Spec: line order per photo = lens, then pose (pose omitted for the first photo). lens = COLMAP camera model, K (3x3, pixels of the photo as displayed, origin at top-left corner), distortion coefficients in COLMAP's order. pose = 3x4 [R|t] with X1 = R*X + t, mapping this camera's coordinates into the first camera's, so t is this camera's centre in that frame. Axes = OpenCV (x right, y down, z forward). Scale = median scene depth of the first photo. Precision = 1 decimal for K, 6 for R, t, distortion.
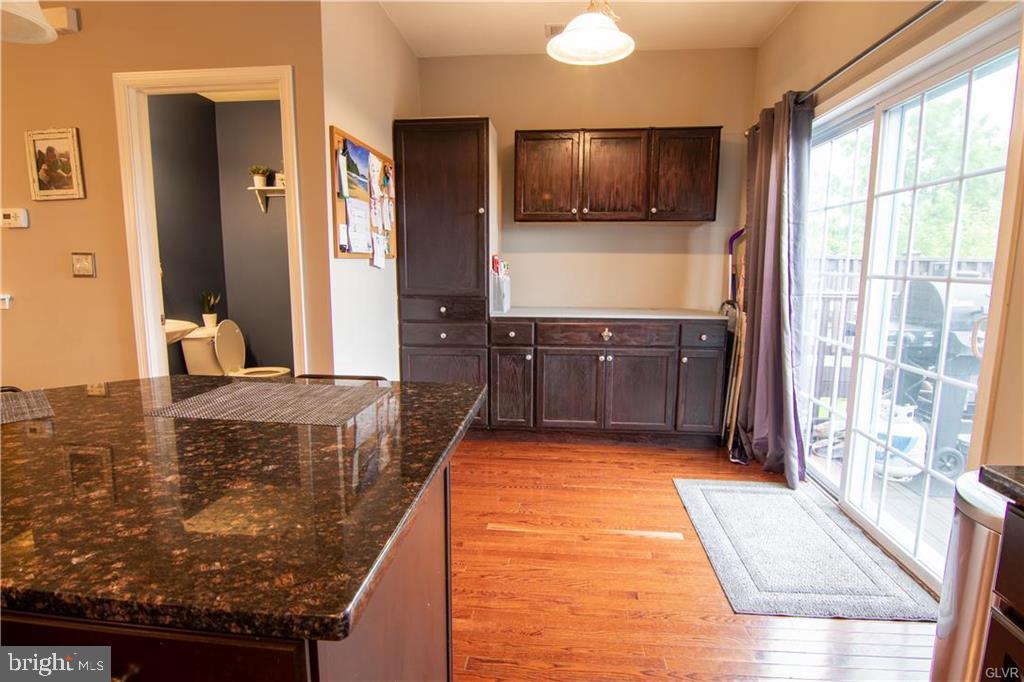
lens RADIAL K [[536.6, 0, 512.0], [0, 536.6, 341.0], [0, 0, 1]] dist [0.002929, -0.022202]
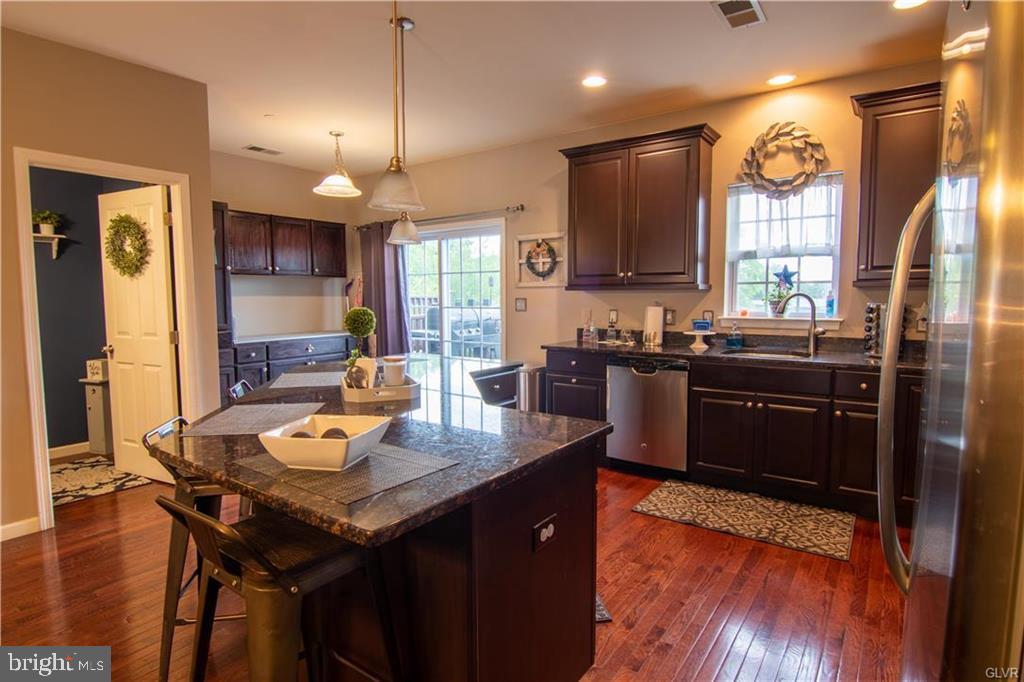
lens RADIAL K [[536.6, 0, 512.0], [0, 536.6, 341.0], [0, 0, 1]] dist [0.002929, -0.022202]
pose [[0.500130, -0.082331, 0.862027, -0.879156], [0.131070, 0.991198, 0.018624, 0.014690], [-0.855973, 0.103672, 0.506519, -0.305903]]
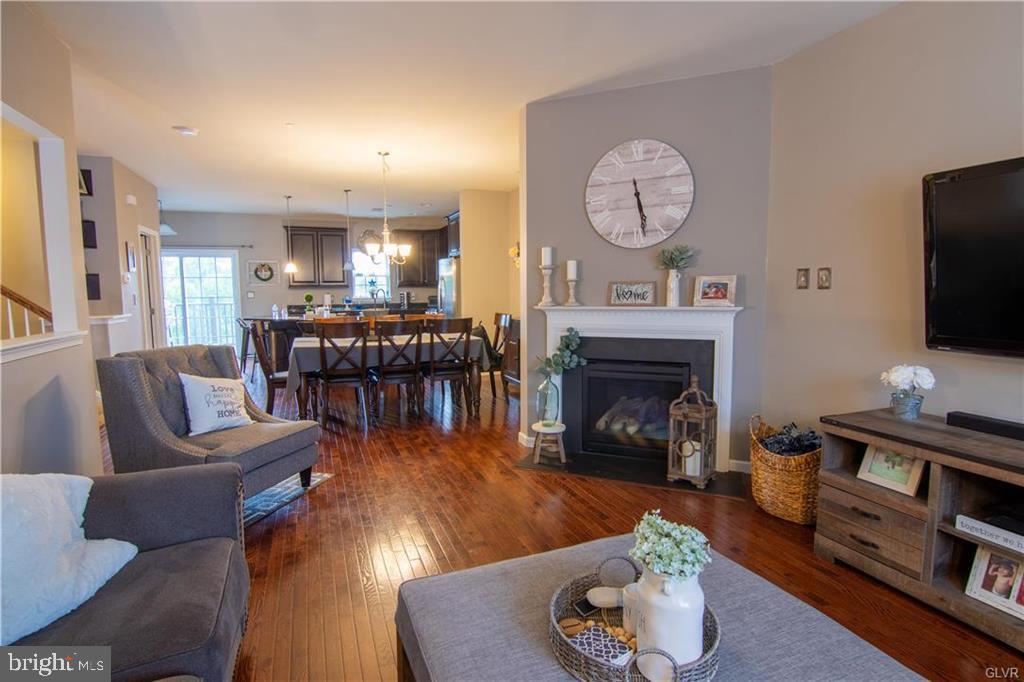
lens RADIAL K [[522.8, 0, 512.0], [0, 522.8, 341.0], [0, 0, 1]] dist [-0.012950, -0.010223]
pose [[-0.454267, -0.095234, 0.885761, -2.798280], [0.129457, 0.976659, 0.171400, -0.113640], [-0.881409, 0.192530, -0.431335, 0.446684]]
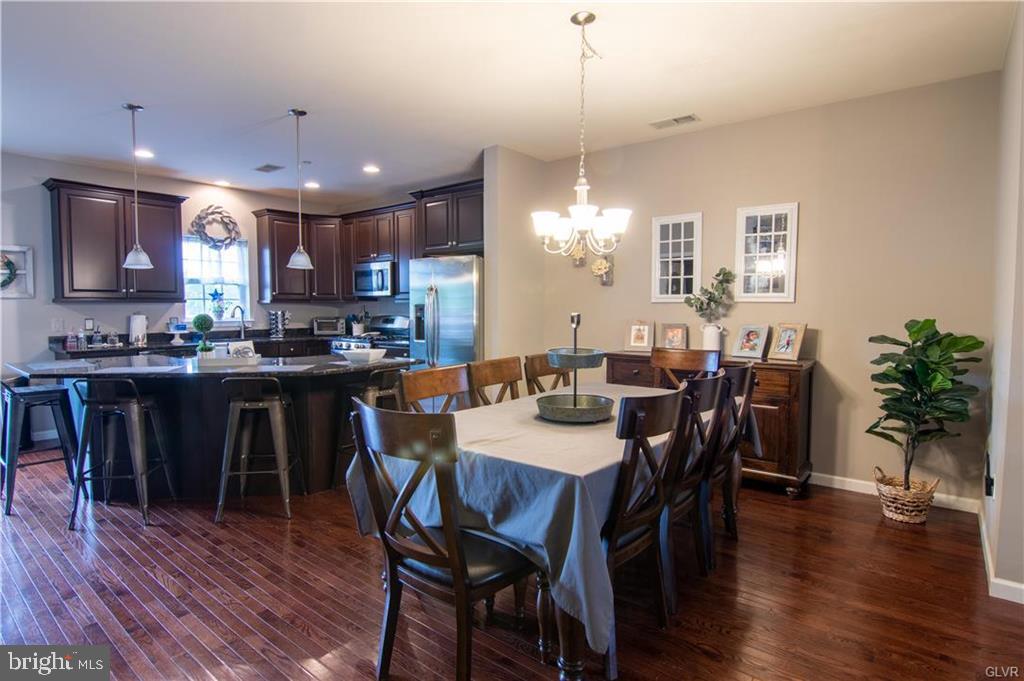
lens RADIAL K [[522.8, 0, 512.0], [0, 522.8, 340.5], [0, 0, 1]] dist [-0.012950, -0.010223]
pose [[-0.842453, -0.044068, 0.536965, -1.482377], [0.067867, 0.980030, 0.186908, -0.143848], [-0.534478, 0.193903, -0.822639, 0.760089]]
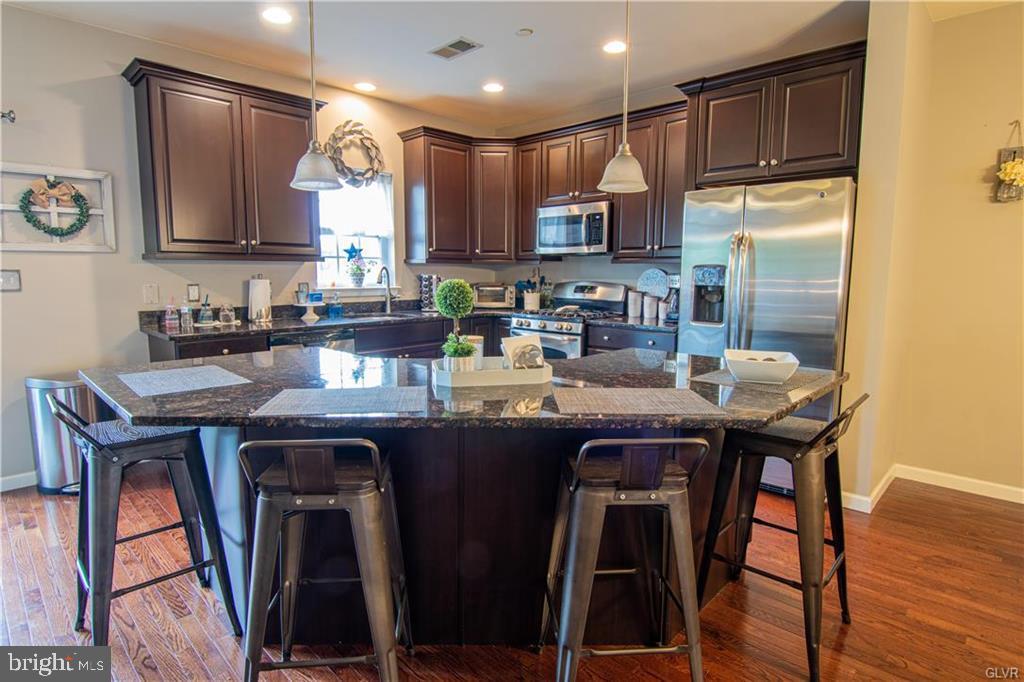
lens RADIAL K [[536.6, 0, 512.0], [0, 536.6, 341.0], [0, 0, 1]] dist [0.002929, -0.022202]
pose [[-0.785402, -0.092796, 0.611991, -0.761387], [0.075441, 0.966978, 0.243440, -0.109261], [-0.614371, 0.237367, -0.752466, 0.599755]]
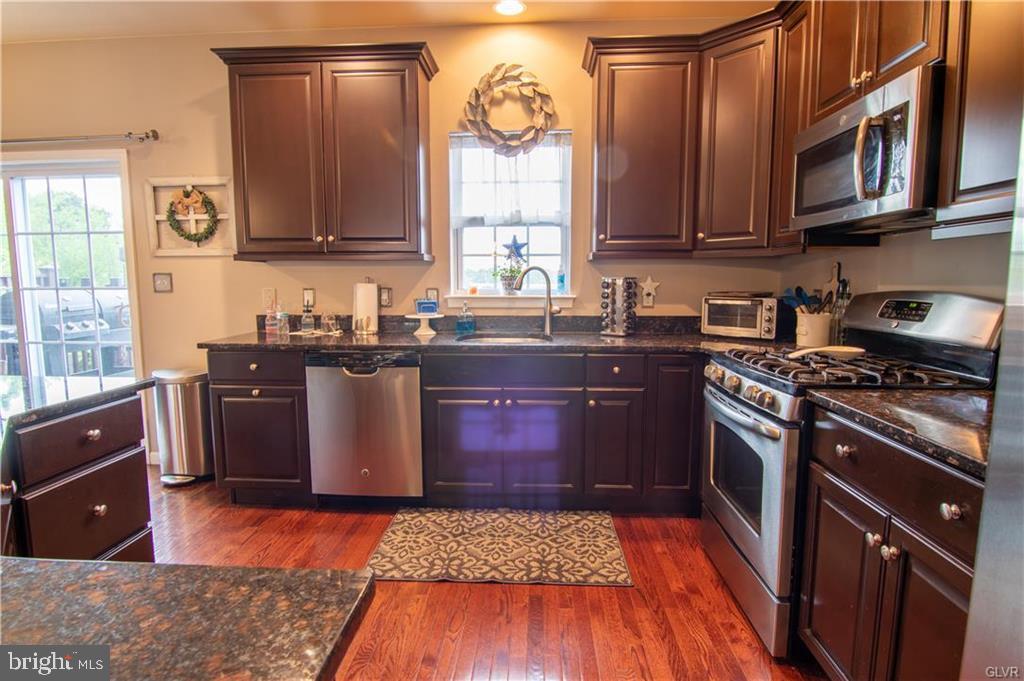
lens RADIAL K [[522.8, 0, 512.0], [0, 522.8, 340.5], [0, 0, 1]] dist [-0.012950, -0.010223]
pose [[-0.049226, -0.122901, 0.991197, -0.572012], [0.141507, 0.981532, 0.128730, 0.018964], [-0.988713, 0.146598, -0.030925, -0.178229]]
